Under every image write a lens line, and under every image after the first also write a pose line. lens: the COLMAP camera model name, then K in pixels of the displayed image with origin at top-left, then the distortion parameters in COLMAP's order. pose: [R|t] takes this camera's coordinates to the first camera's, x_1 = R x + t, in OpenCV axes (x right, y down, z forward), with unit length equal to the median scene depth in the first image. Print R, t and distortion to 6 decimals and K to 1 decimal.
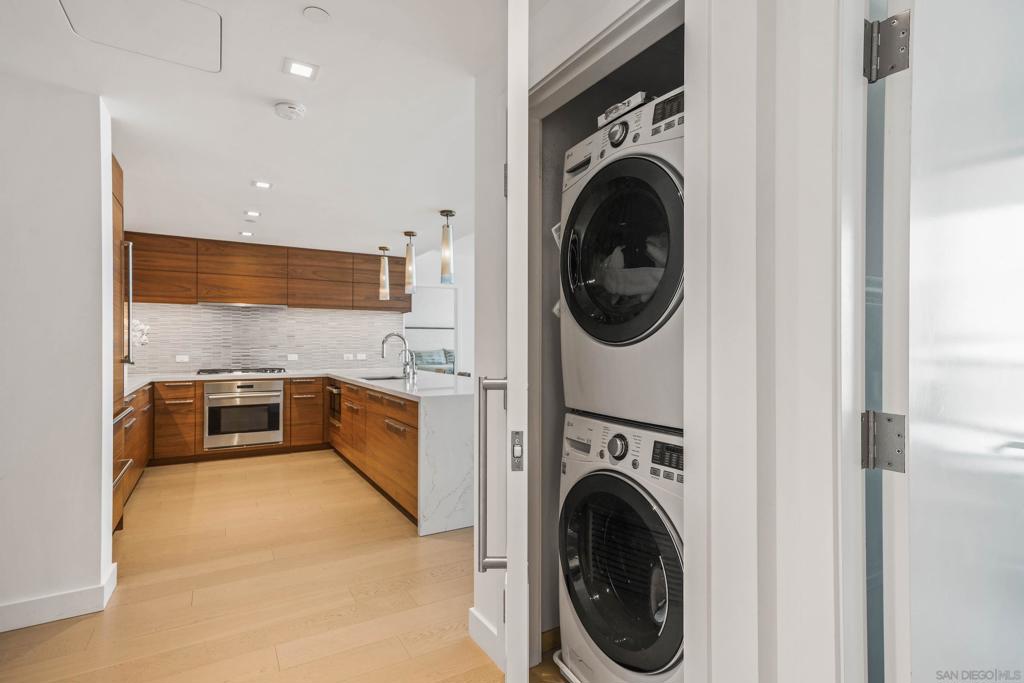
lens RADIAL K [[481.3, 0, 509.5], [0, 481.3, 340.1], [0, 0, 1]] dist [-0.011480, 0.020683]
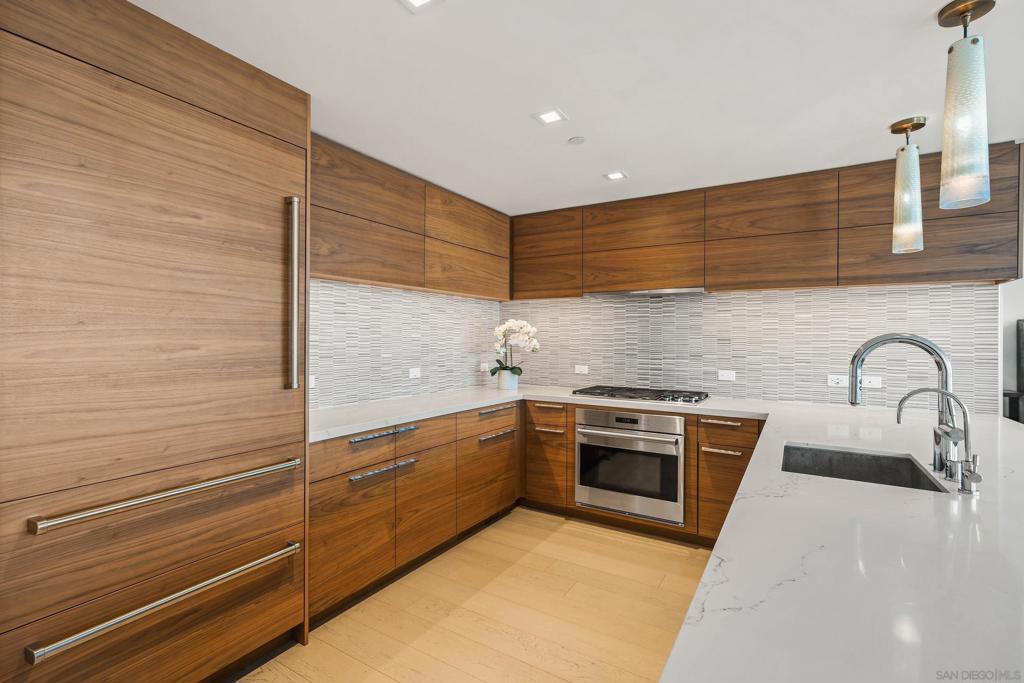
lens RADIAL K [[481.3, 0, 509.5], [0, 481.3, 340.1], [0, 0, 1]] dist [-0.011480, 0.020683]
pose [[0.472526, 0.004723, -0.881304, -0.064621], [-0.007048, 0.999974, 0.001580, -0.008661], [0.881289, 0.005464, 0.472547, 0.547544]]
